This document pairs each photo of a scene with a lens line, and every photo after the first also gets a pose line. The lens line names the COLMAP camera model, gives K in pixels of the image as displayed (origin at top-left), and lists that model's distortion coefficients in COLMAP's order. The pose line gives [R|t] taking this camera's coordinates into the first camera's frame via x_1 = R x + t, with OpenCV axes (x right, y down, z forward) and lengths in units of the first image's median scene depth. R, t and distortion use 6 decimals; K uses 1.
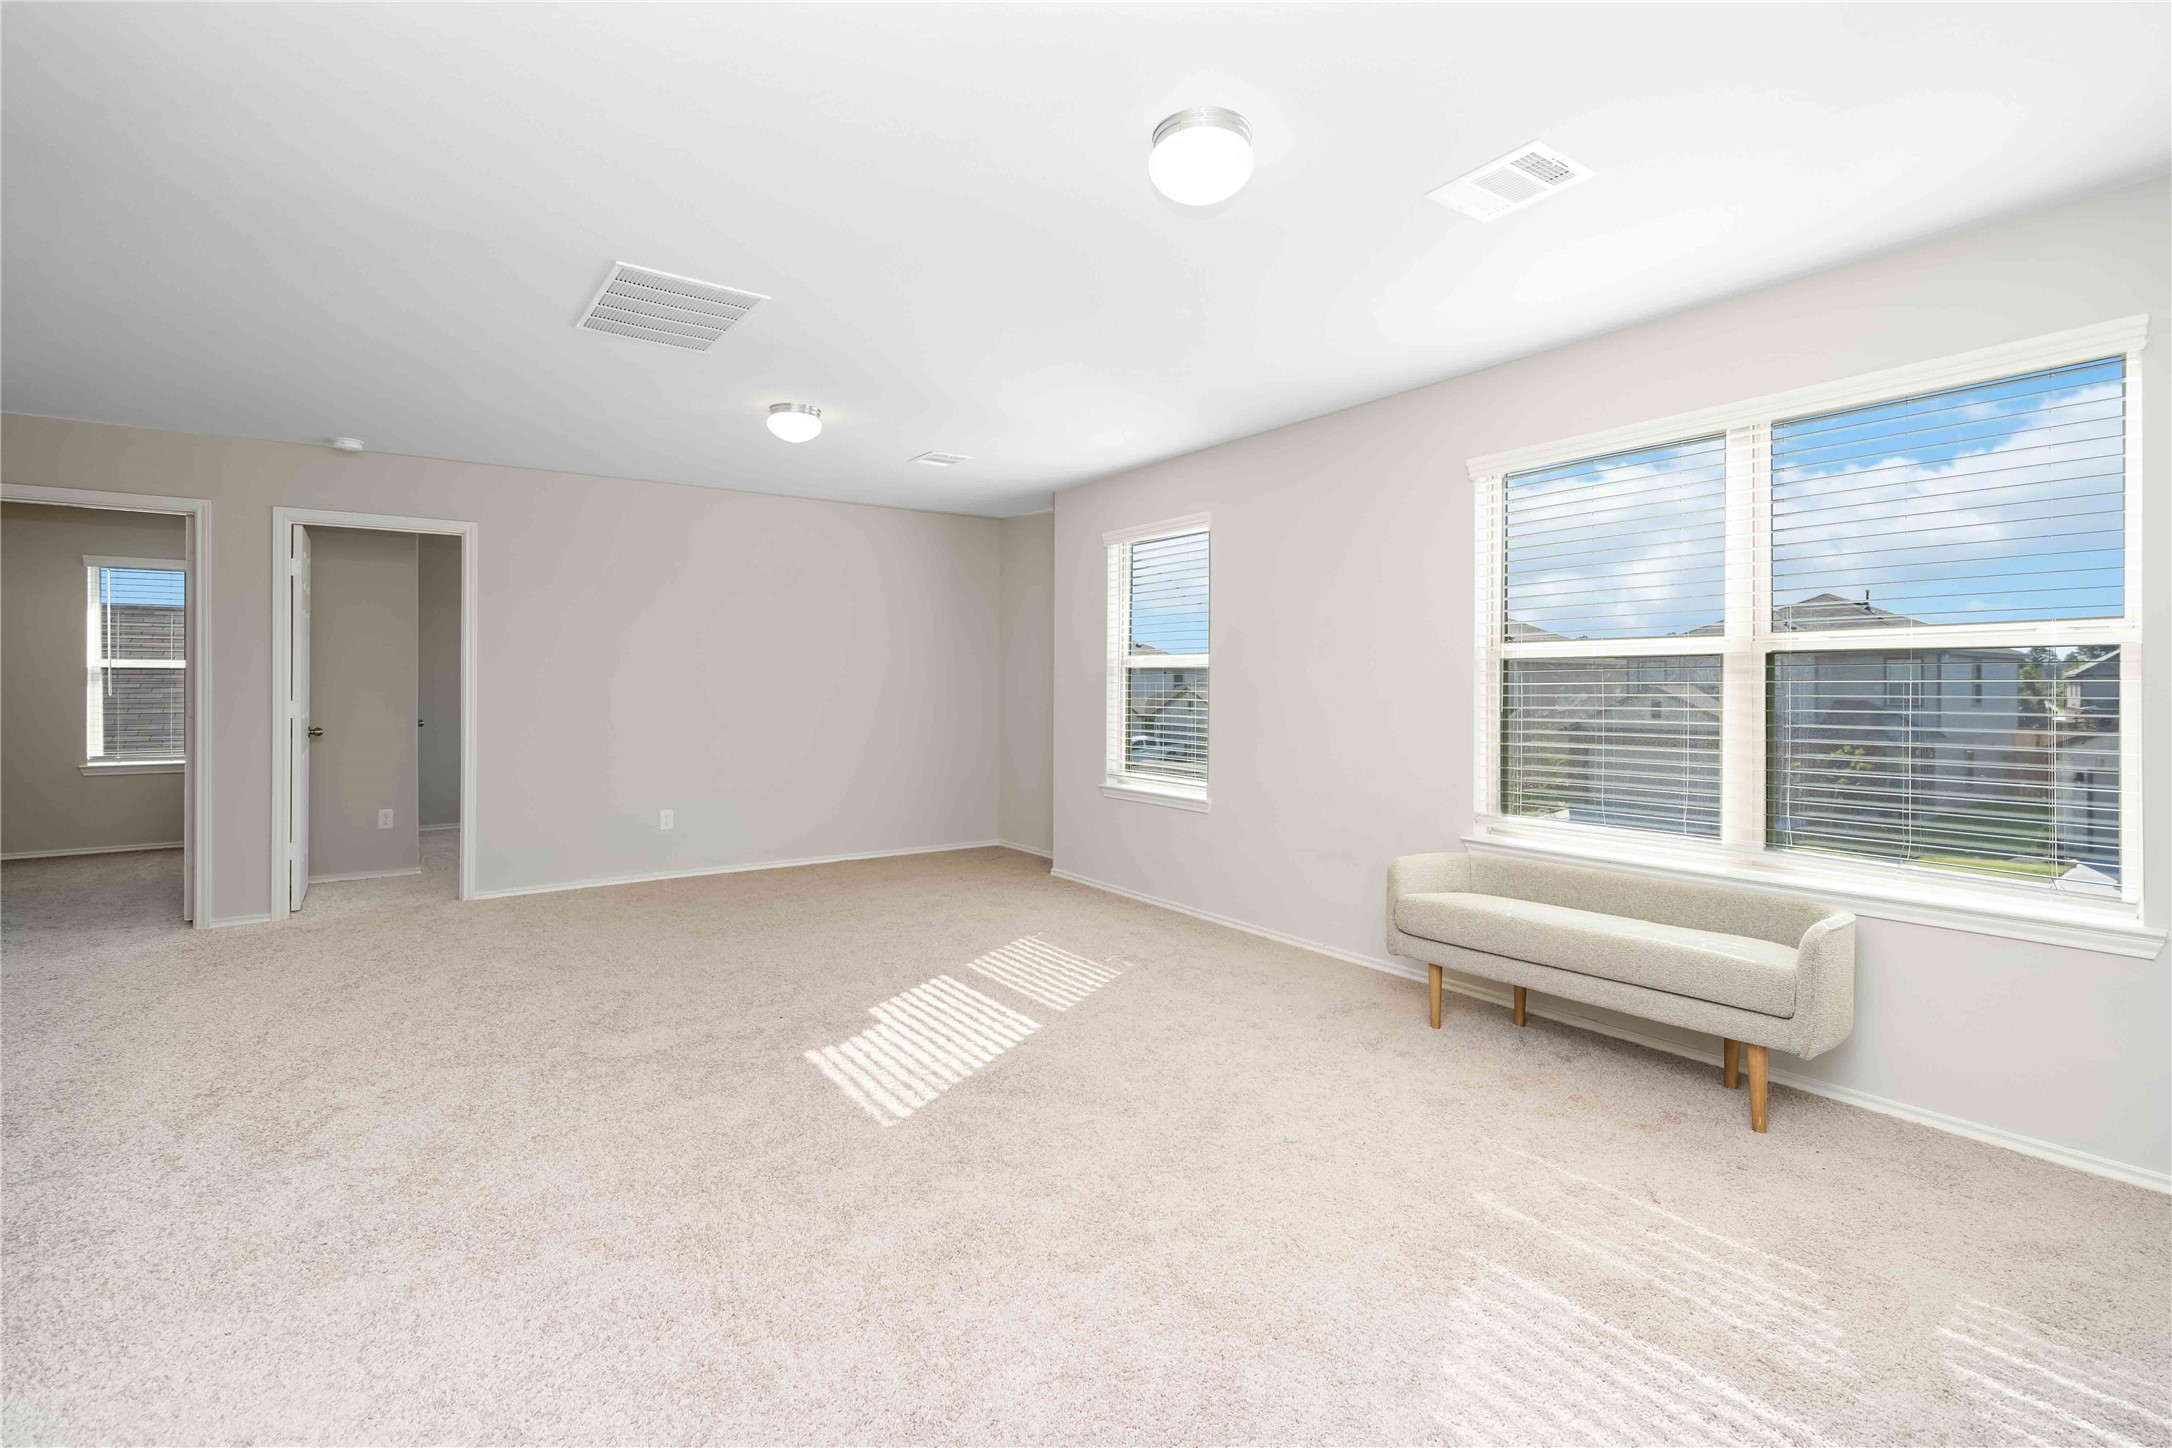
lens RADIAL K [[1001.3, 0, 1082.1], [0, 1001.3, 756.6], [0, 0, 1]] dist [0.003941, 0.000812]
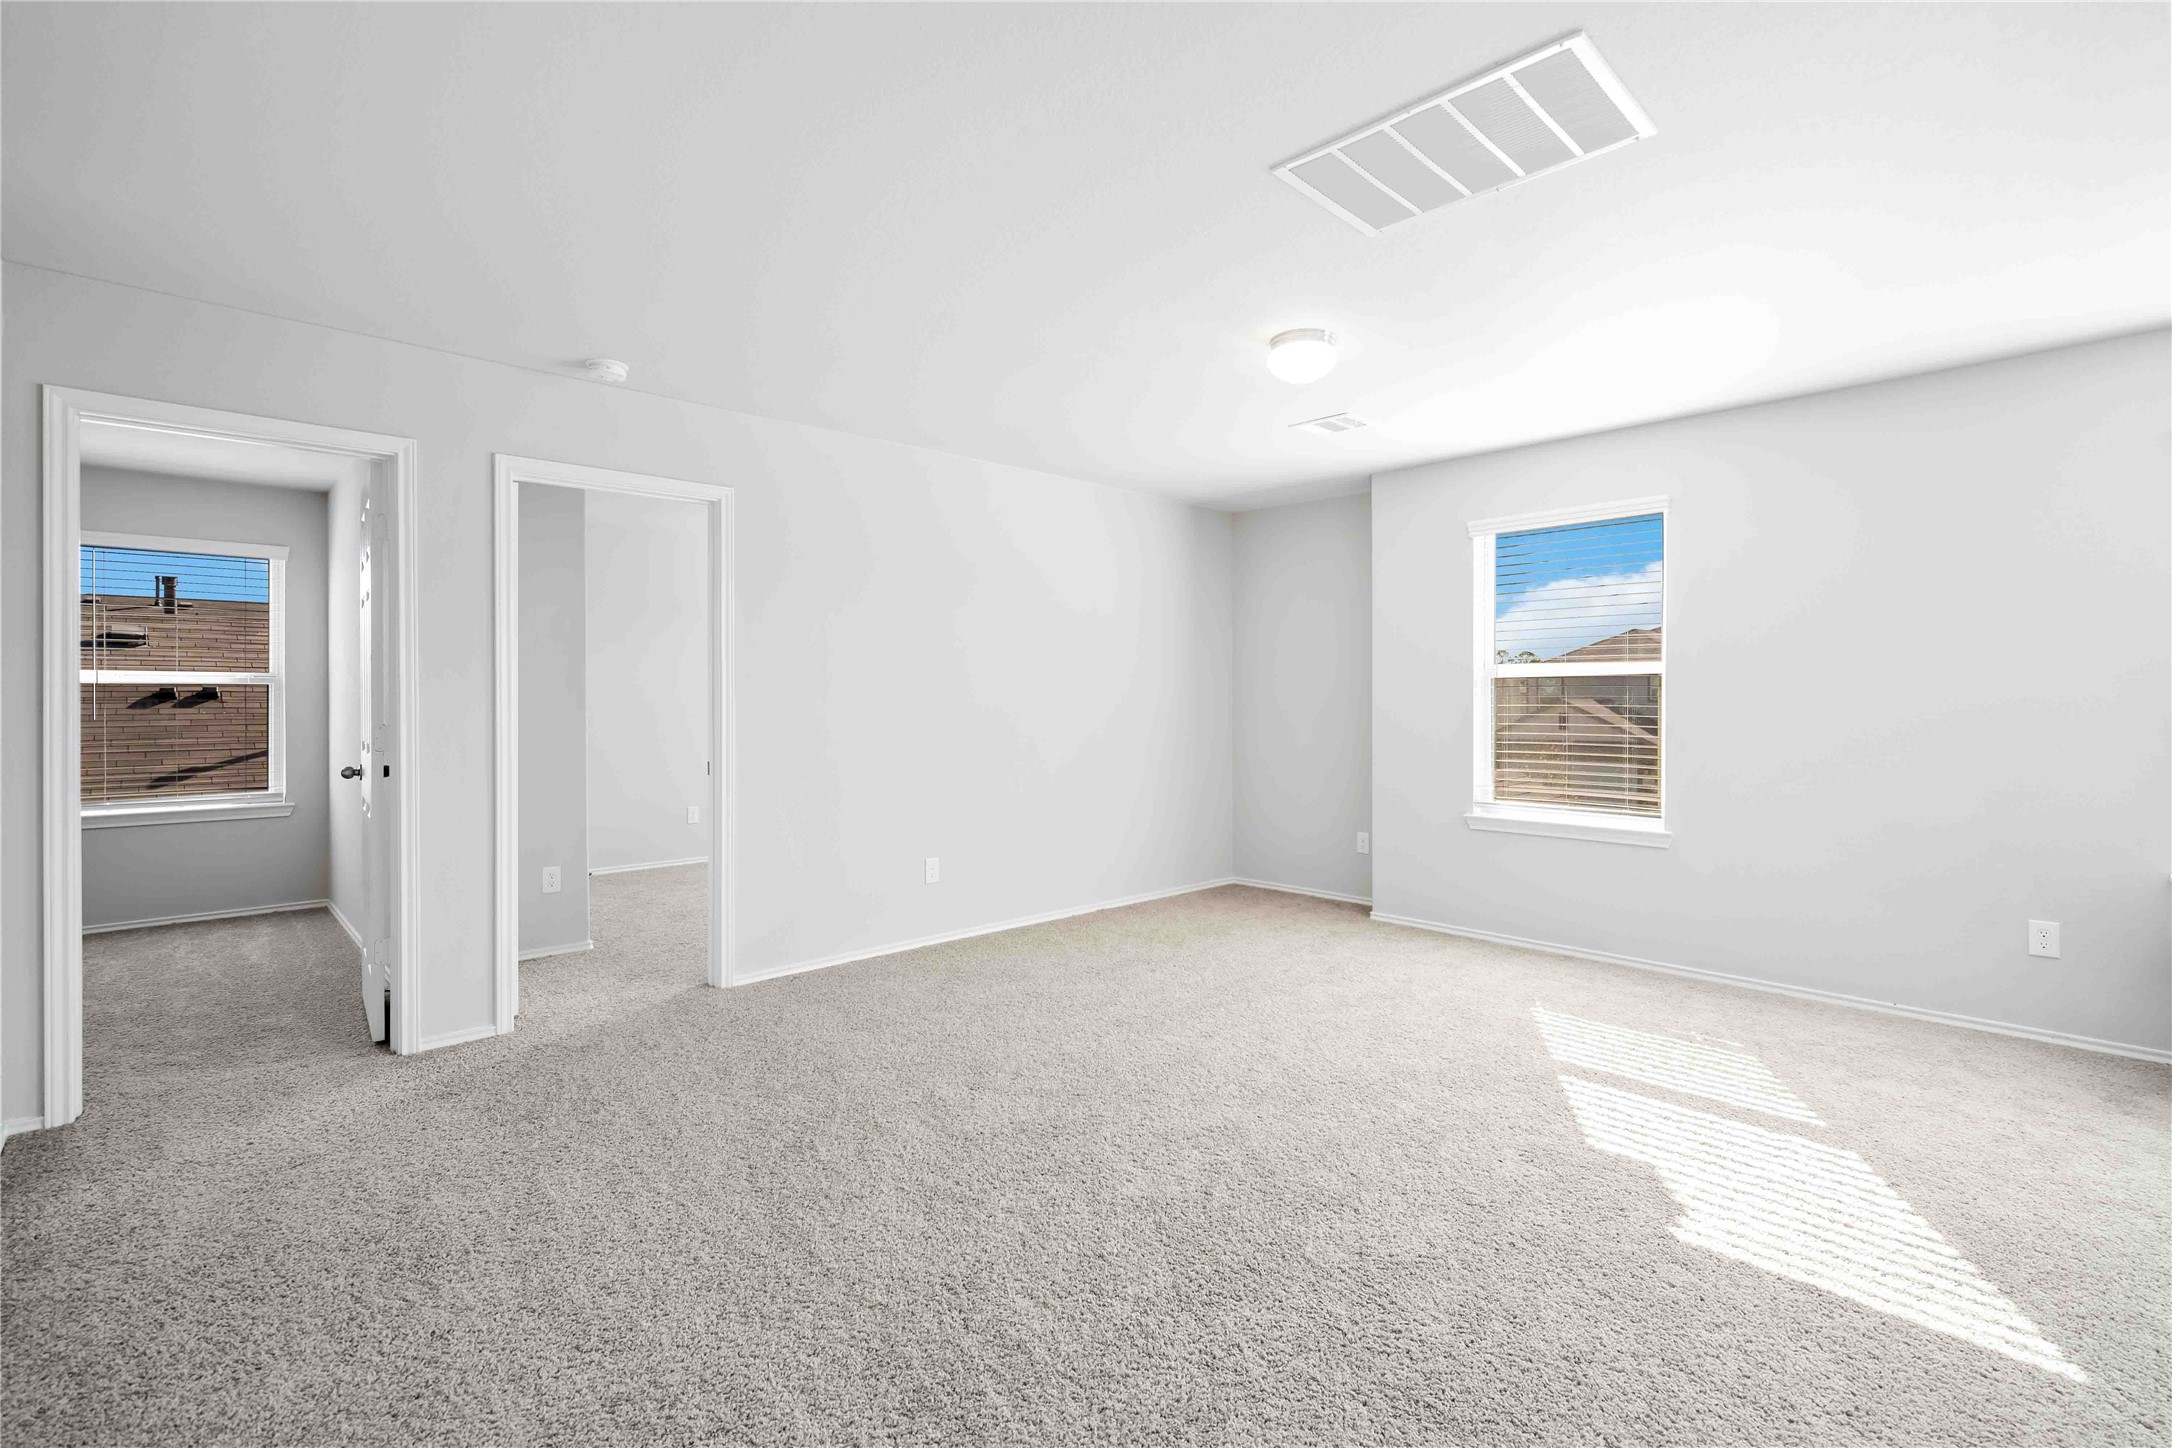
lens RADIAL K [[979.9, 0, 1077.5], [0, 979.9, 730.9], [0, 0, 1]] dist [-0.001407, -0.000162]
pose [[0.988893, -0.008237, 0.148400, -0.433102], [0.015462, 0.998747, -0.047602, -0.008742], [-0.147822, 0.049368, 0.987781, 0.222028]]
